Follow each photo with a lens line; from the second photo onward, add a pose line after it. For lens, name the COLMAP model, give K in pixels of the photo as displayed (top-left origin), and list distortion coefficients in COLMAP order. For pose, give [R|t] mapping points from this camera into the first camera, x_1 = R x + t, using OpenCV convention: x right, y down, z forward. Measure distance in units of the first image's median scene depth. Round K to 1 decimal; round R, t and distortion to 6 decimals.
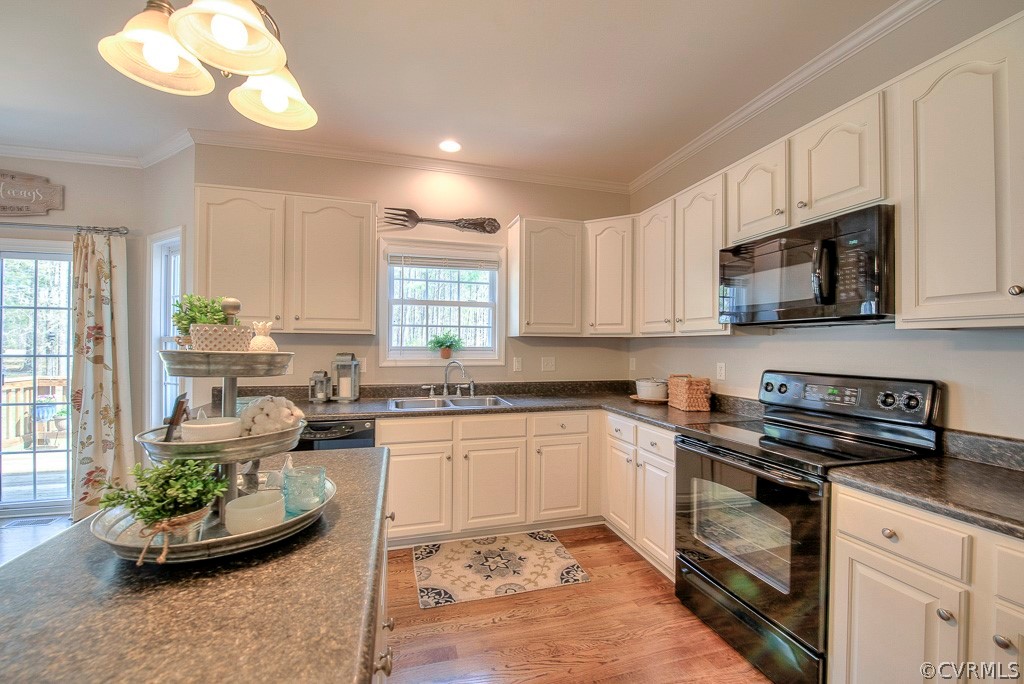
lens RADIAL K [[406.2, 0, 510.2], [0, 406.2, 345.0], [0, 0, 1]] dist [-0.009495, -0.003641]
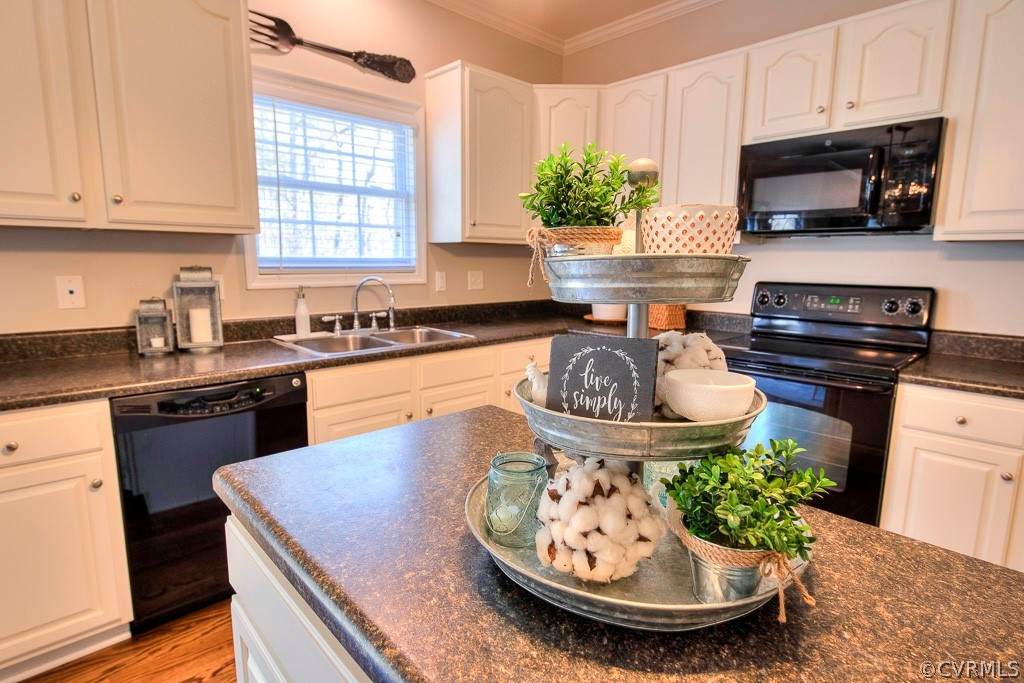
lens RADIAL K [[528.3, 0, 508.2], [0, 528.3, 343.7], [0, 0, 1]] dist [-0.005443, -0.001328]
pose [[0.886984, -0.071678, 0.456204, -0.356333], [-0.003322, 0.986865, 0.161513, 0.005290], [-0.461789, -0.144775, 0.875095, 0.122518]]
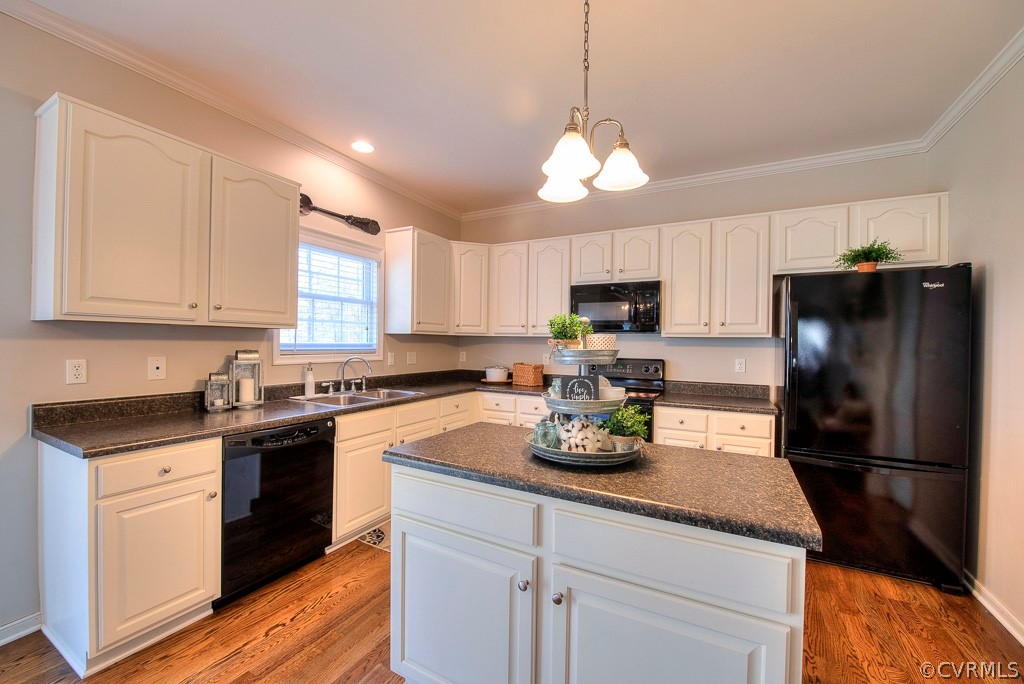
lens RADIAL K [[406.2, 0, 510.2], [0, 406.2, 345.0], [0, 0, 1]] dist [-0.009495, -0.003641]
pose [[0.693965, -0.001079, 0.720008, -0.623360], [-0.009293, 0.999902, 0.010455, -0.004718], [-0.719948, -0.013946, 0.693887, 0.015743]]
